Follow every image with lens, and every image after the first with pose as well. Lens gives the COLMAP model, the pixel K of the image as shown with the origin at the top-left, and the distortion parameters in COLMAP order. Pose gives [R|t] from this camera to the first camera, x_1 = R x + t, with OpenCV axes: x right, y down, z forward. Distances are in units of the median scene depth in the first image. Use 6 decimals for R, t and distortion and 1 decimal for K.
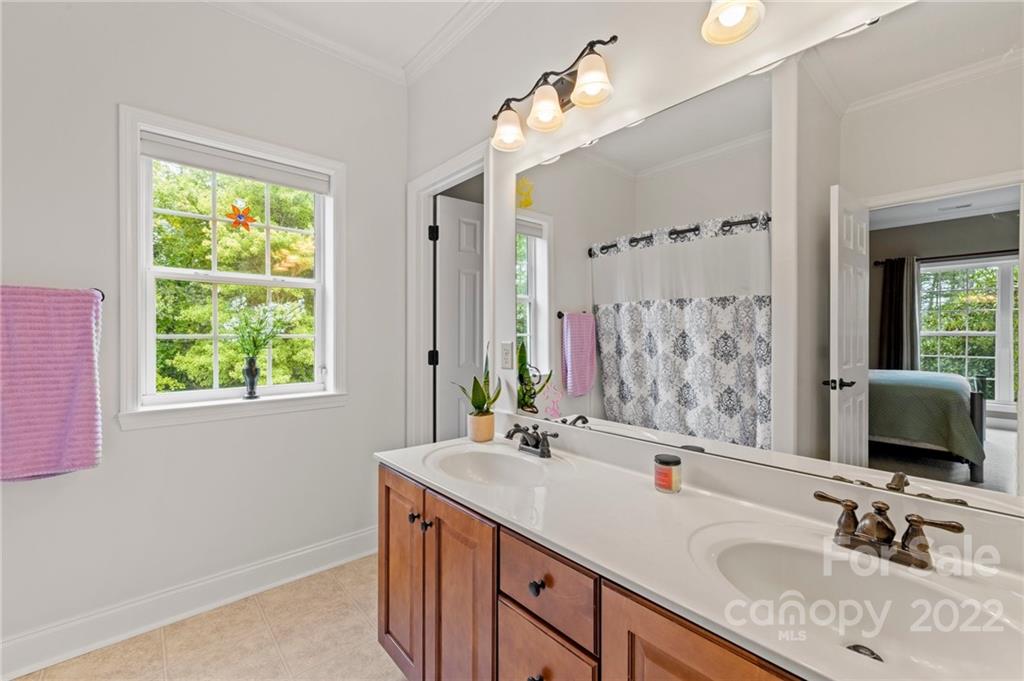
lens RADIAL K [[439.1, 0, 510.6], [0, 439.1, 338.2], [0, 0, 1]] dist [-0.001579, -0.000199]
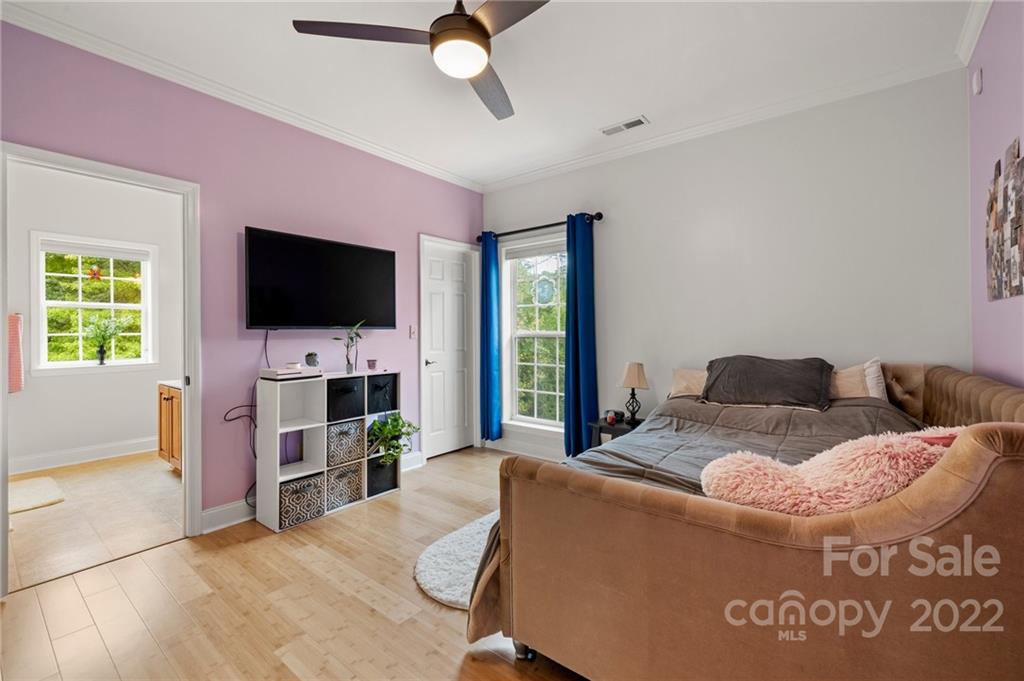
lens RADIAL K [[439.1, 0, 514.7], [0, 439.1, 336.9], [0, 0, 1]] dist [-0.001579, -0.000199]
pose [[0.981093, -0.003767, 0.193499, 0.874266], [0.002934, 0.999985, 0.004588, 0.003315], [-0.193513, -0.003934, 0.981090, -1.331383]]
